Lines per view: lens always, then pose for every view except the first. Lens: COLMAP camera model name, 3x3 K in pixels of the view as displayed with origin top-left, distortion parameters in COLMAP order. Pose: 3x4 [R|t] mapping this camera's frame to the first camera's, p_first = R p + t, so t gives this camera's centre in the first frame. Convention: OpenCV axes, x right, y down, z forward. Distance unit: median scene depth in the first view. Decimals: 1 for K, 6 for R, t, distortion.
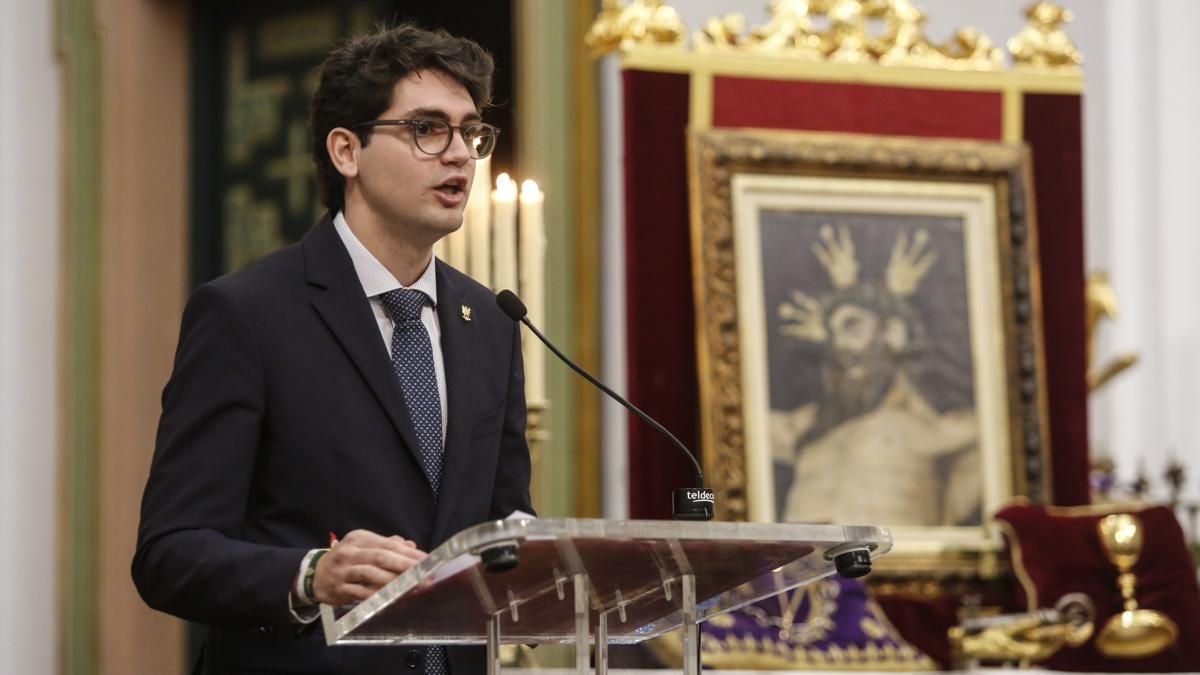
lens RADIAL K [[4721.9, 0, 601.1], [0, 4721.9, 371.3], [0, 0, 1]] dist [0.409949, -4.204076]
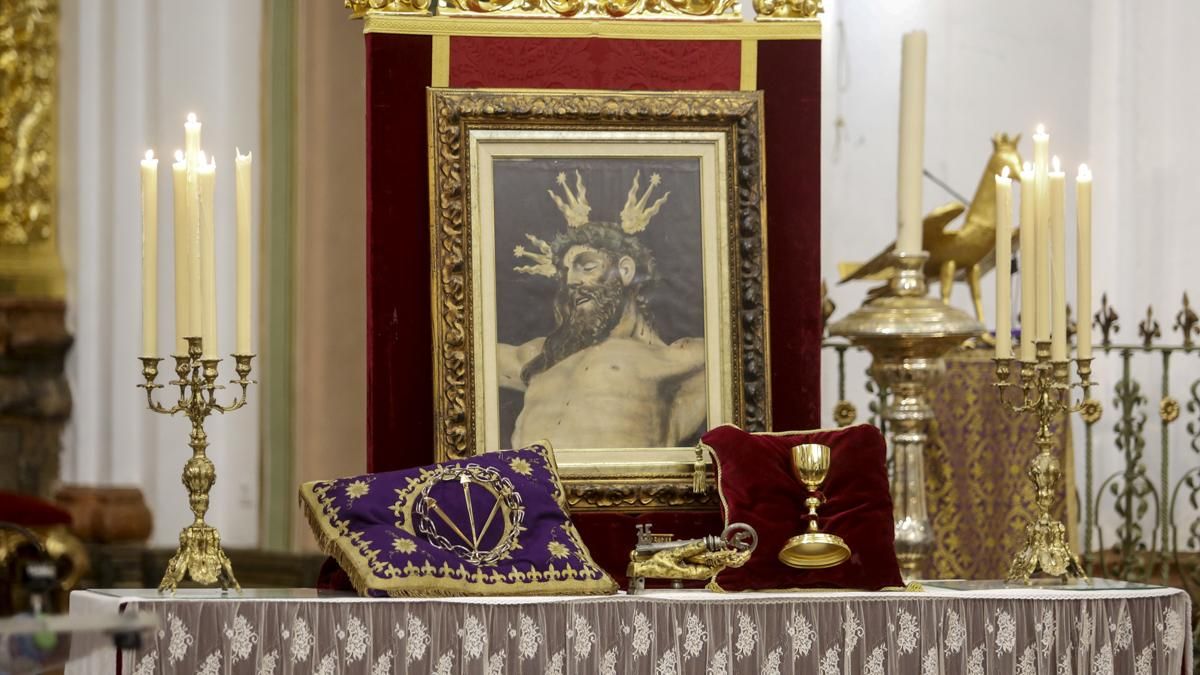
lens RADIAL K [[5184.1, 0, 582.0], [0, 5184.1, 339.2], [0, 0, 1]] dist [0.399055, 5.970382]
pose [[0.987534, 0.013639, -0.156813, 0.246088], [0.000723, 0.995835, 0.091168, -0.103696], [0.157403, -0.090145, 0.983412, -0.196727]]
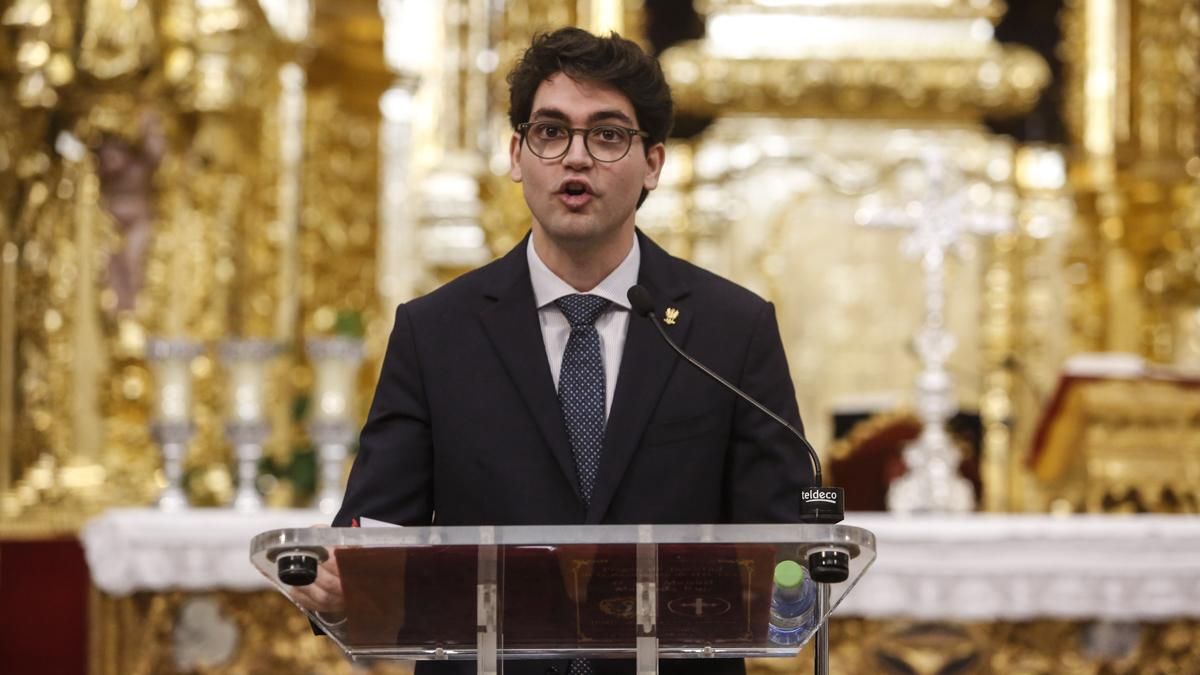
lens RADIAL K [[4399.1, 0, 600.0], [0, 4399.1, 337.5], [0, 0, 1]] dist [0.080401, 1.167165]
pose [[0.707084, -0.056246, -0.704890, 0.398127], [0.044832, 0.998392, -0.034694, 0.015674], [0.705707, -0.007070, 0.708468, 0.244392]]
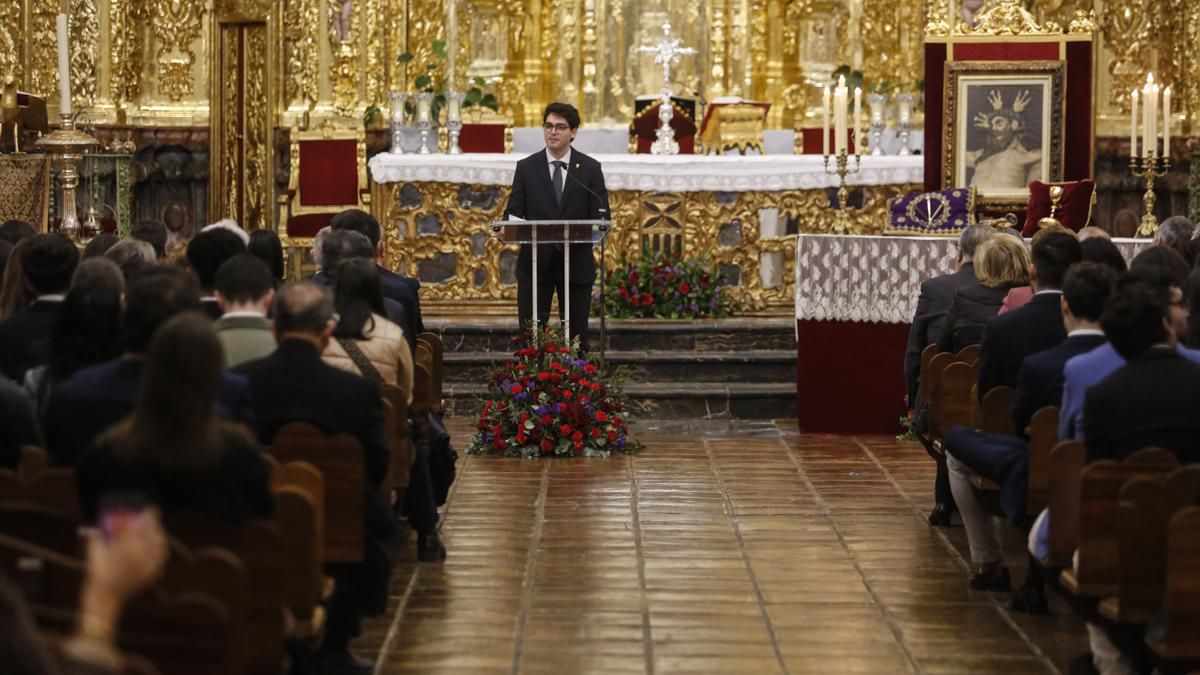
lens RADIAL K [[4721.9, 0, 601.1], [0, 4721.9, 371.3], [0, 0, 1]] dist [0.409949, -4.204076]
pose [[0.721017, 0.046902, -0.691329, 2.052475], [0.046615, 0.992163, 0.115928, -0.223724], [0.691348, -0.115813, 0.713180, -1.441409]]
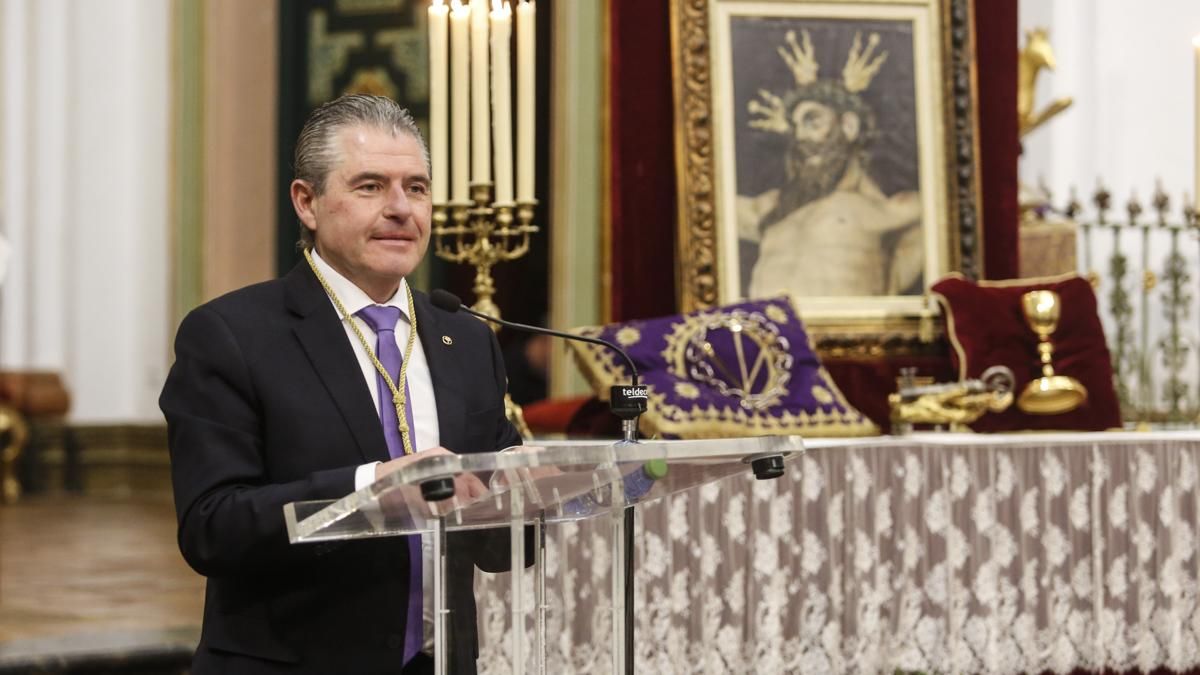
lens RADIAL K [[3874.5, 0, 600.0], [0, 3874.5, 337.5], [0, 0, 1]] dist [-0.013716, 0.225650]
pose [[0.999781, 0.012131, -0.017053, 0.018797], [-0.010324, 0.994698, 0.102321, -0.052975], [0.018204, -0.102123, 0.994605, 0.064868]]
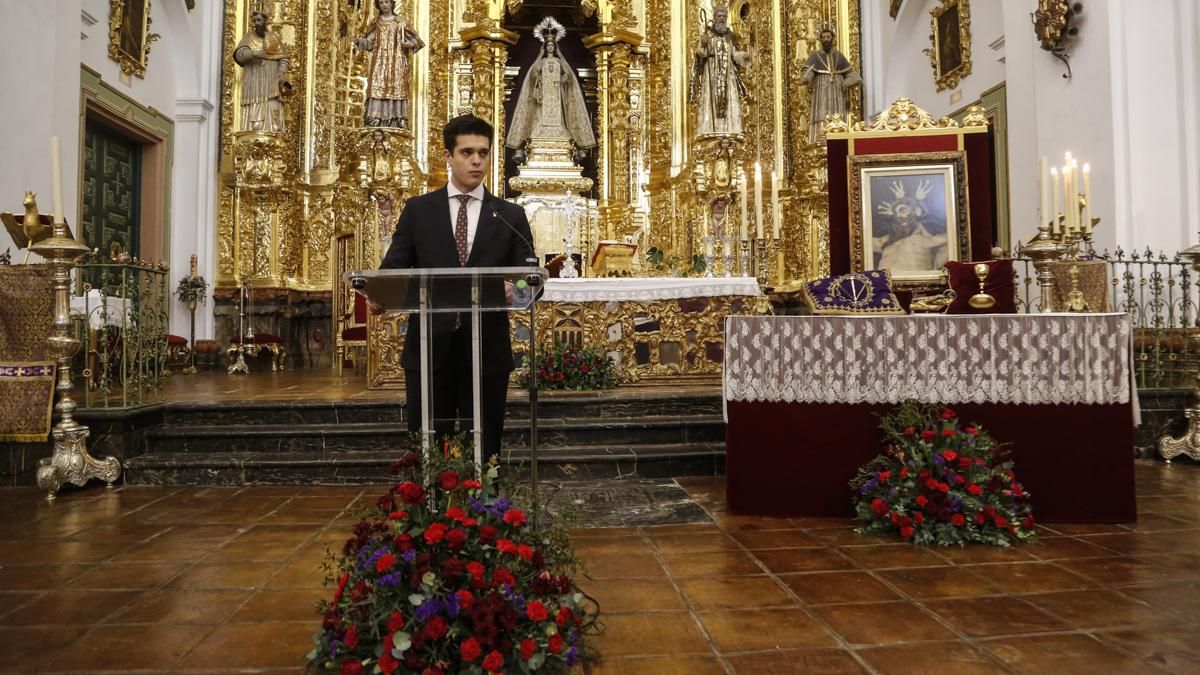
lens RADIAL K [[841.7, 0, 598.5], [0, 841.7, 318.3], [0, 0, 1]] dist [-0.128027, 0.073764]
pose [[0.779566, -0.010053, -0.626239, 0.251888], [0.053446, 0.997292, 0.050522, 0.025623], [0.624035, -0.072855, 0.777993, 0.415723]]
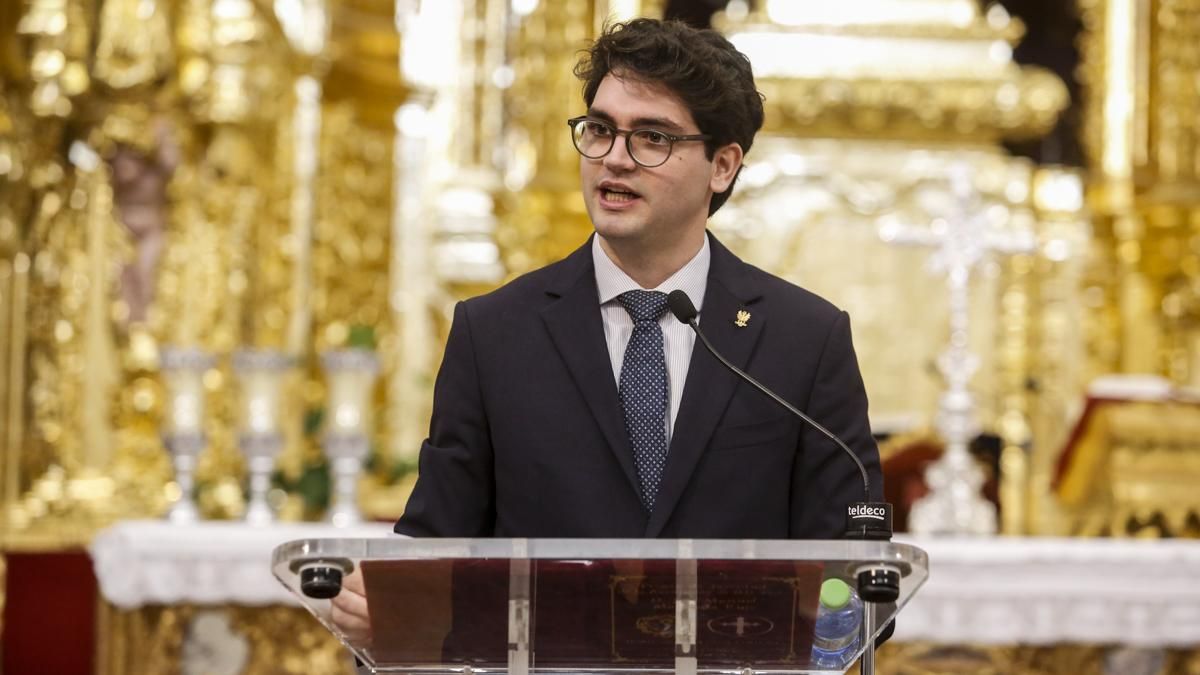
lens RADIAL K [[4334.7, 0, 600.9], [0, 4334.7, 315.1], [0, 0, 1]] dist [0.105095, -0.078088]
pose [[0.707767, -0.055125, -0.704292, 0.371641], [0.032638, 0.998438, -0.045348, 0.016623], [0.705692, 0.009109, 0.708460, 0.264101]]
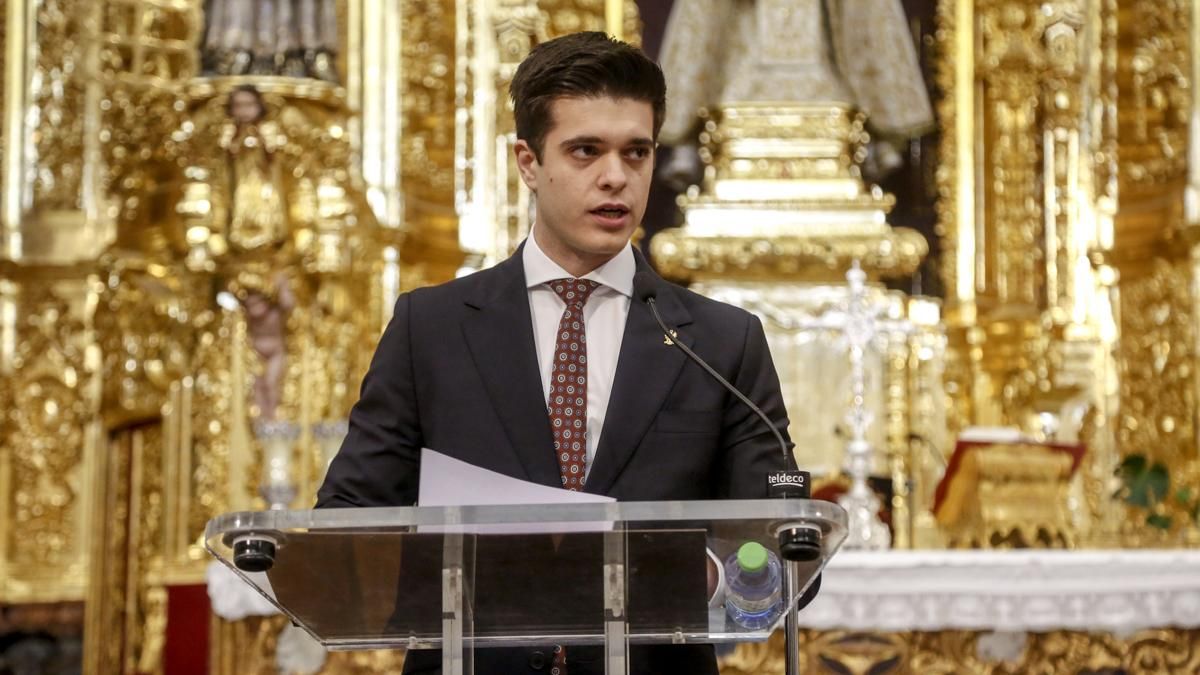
lens RADIAL K [[2726.4, 0, 595.3], [0, 2726.4, 344.6], [0, 0, 1]] dist [0.457295, 0.058157]
pose [[0.698495, -0.098465, -0.708808, 0.252746], [0.056832, 0.994993, -0.082215, 0.028106], [0.713354, 0.017144, 0.700594, 0.399760]]
